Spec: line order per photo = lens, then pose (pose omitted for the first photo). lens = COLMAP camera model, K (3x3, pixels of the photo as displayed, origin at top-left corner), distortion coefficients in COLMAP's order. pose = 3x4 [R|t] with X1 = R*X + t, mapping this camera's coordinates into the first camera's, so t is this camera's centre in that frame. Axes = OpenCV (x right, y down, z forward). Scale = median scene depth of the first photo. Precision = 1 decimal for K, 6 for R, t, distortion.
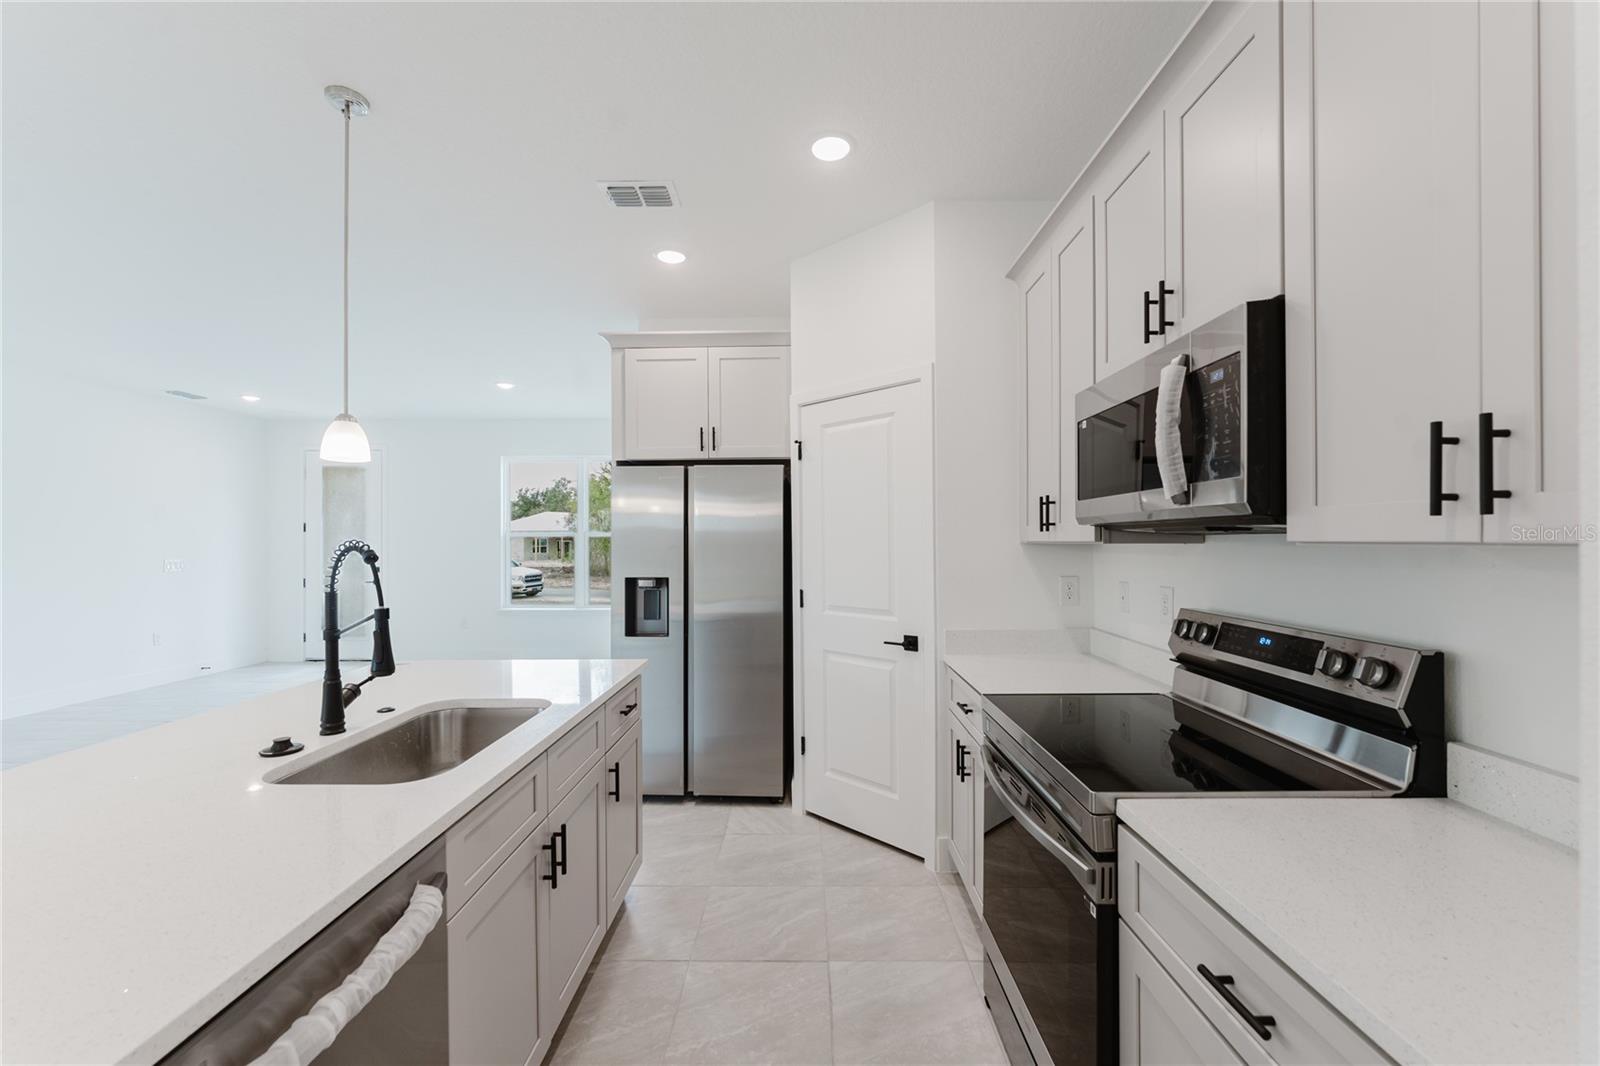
lens RADIAL K [[639.3, 0, 841.1], [0, 639.3, 542.0], [0, 0, 1]] dist [-0.008371, 0.000417]
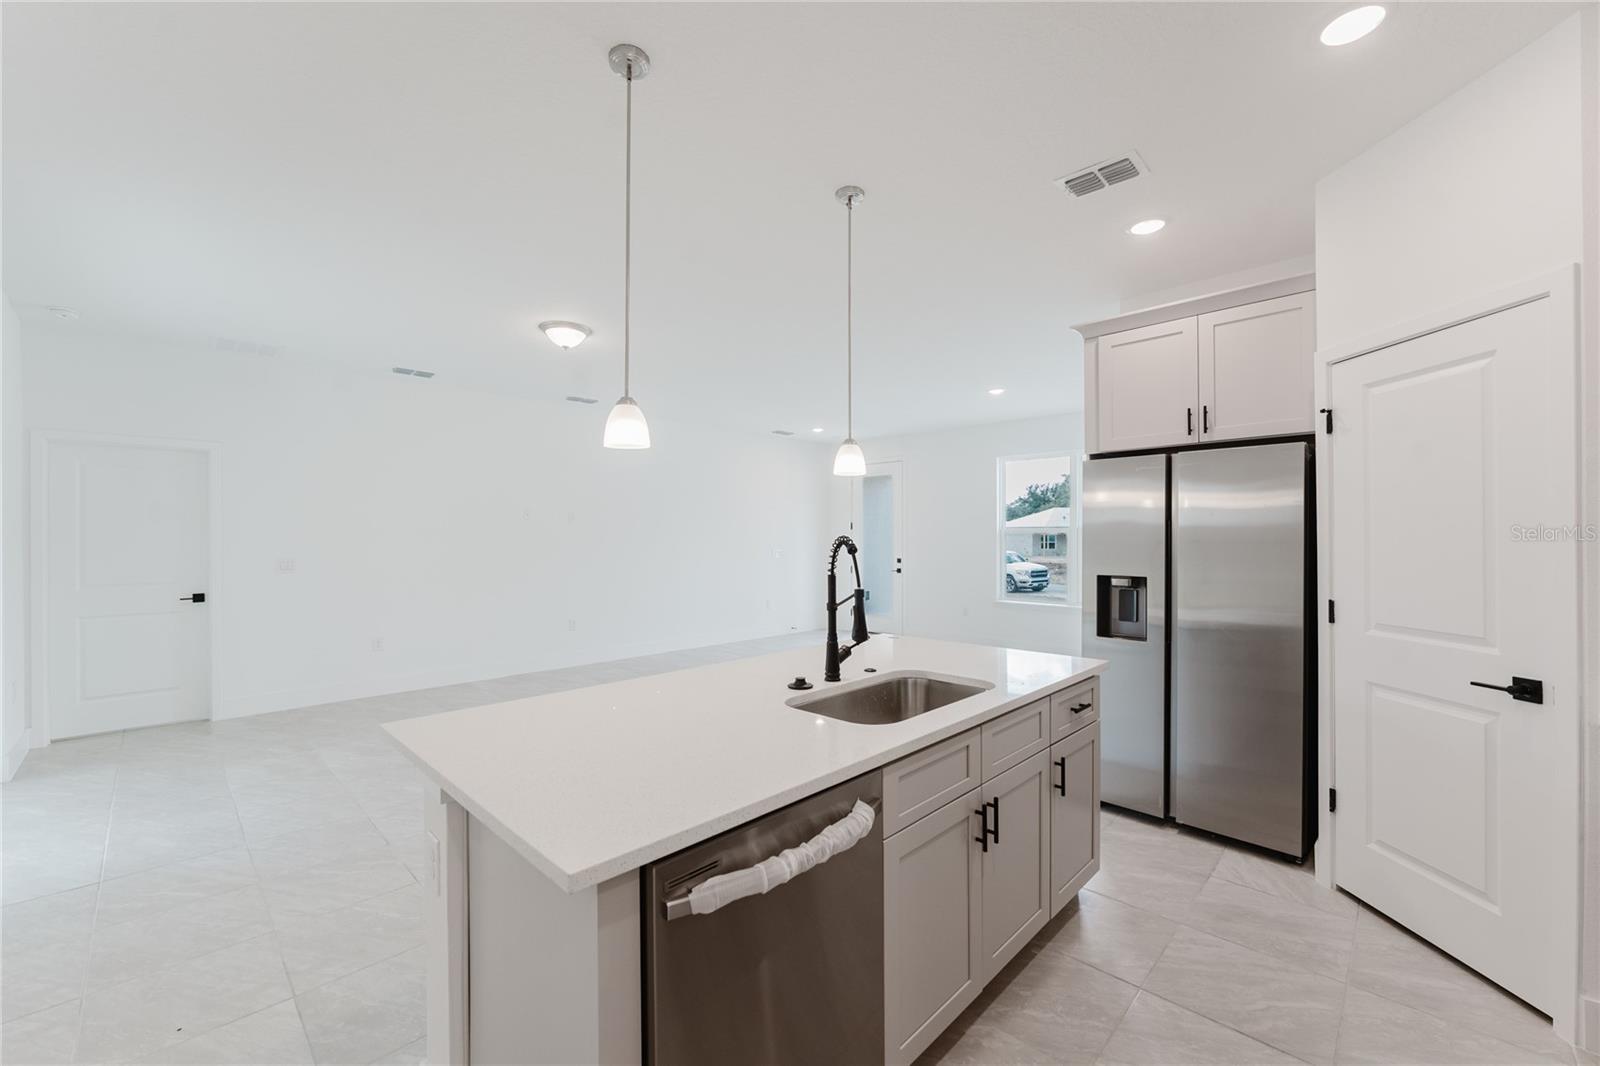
lens RADIAL K [[639.3, 0, 807.5], [0, 639.3, 544.1], [0, 0, 1]] dist [-0.008371, 0.000417]
pose [[0.727491, 0.009448, -0.686052, 0.007070], [-0.002954, 0.999939, 0.010639, 0.000005], [0.686110, -0.005713, 0.727475, -0.001077]]
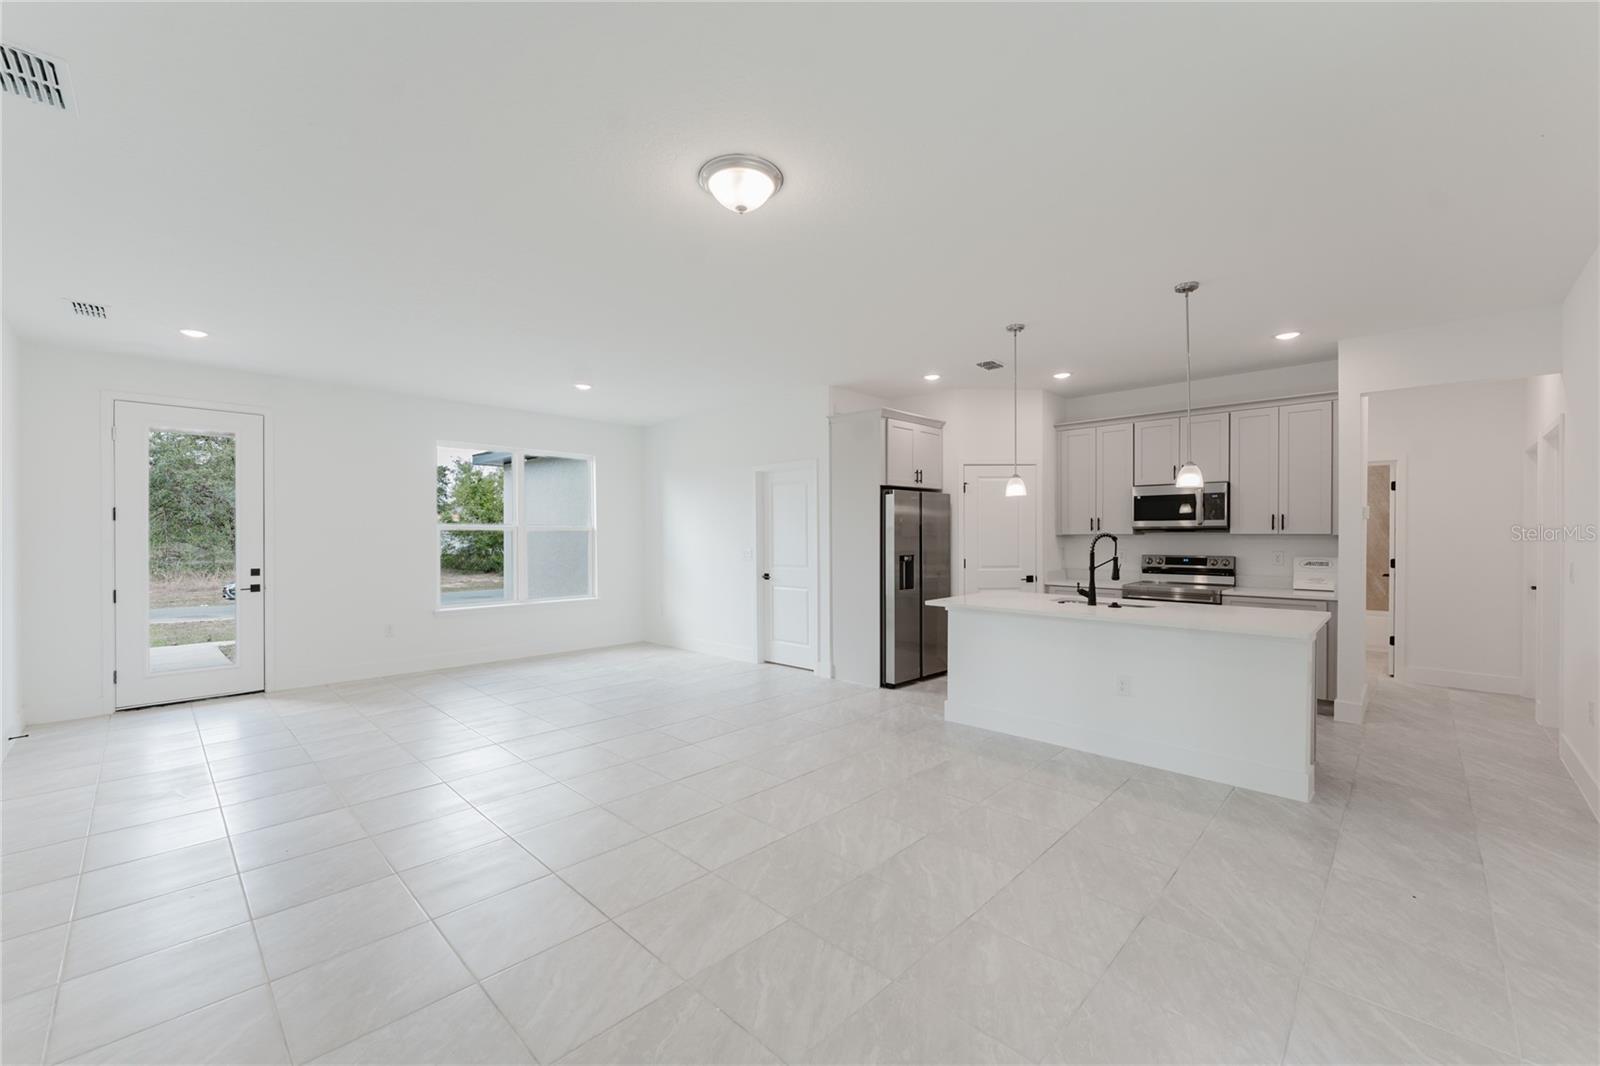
lens RADIAL K [[639.3, 0, 796.6], [0, 639.3, 532.7], [0, 0, 1]] dist [-0.008371, 0.000417]
pose [[0.688711, 0.004005, 0.725025, -3.783400], [0.001531, 0.999974, -0.006978, 0.014377], [-0.725034, 0.005916, 0.688687, 0.068882]]
